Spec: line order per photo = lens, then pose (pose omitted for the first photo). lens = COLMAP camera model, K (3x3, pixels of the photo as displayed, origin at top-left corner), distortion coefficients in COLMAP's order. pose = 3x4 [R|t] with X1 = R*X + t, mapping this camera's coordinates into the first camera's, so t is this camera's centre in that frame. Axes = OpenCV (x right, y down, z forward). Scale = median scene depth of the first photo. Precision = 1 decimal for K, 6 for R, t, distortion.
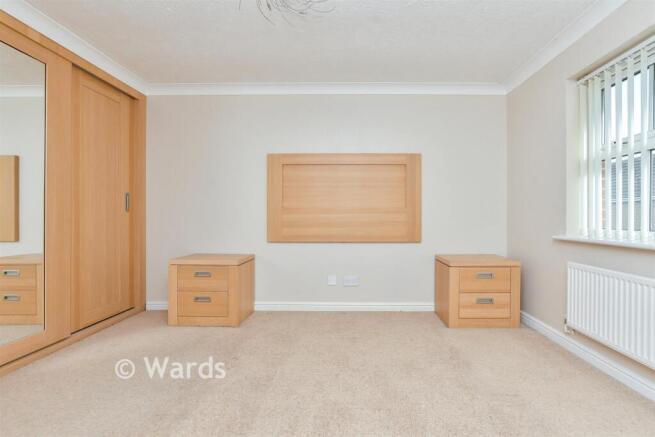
lens RADIAL K [[269.5, 0, 327.5], [0, 269.5, 218.5], [0, 0, 1]] dist [-0.028002, -0.000110]
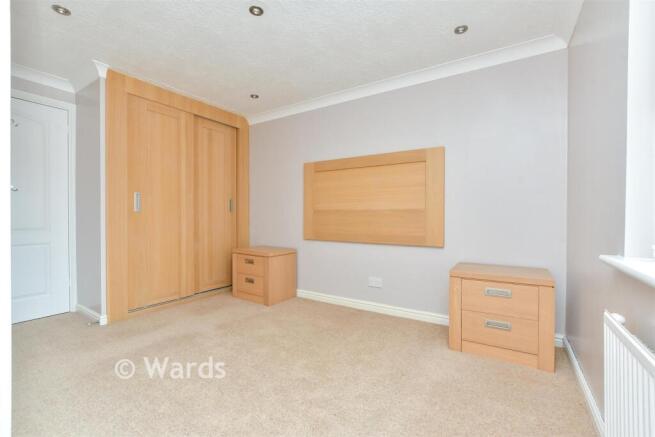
lens RADIAL K [[290.7, 0, 327.5], [0, 290.7, 218.5], [0, 0, 1]] dist [-0.003366, -0.000390]
pose [[0.844846, 0.011020, -0.534896, 0.528359], [-0.013050, 0.999915, -0.000011, -0.002263], [0.534850, 0.006990, 0.844918, -0.008198]]
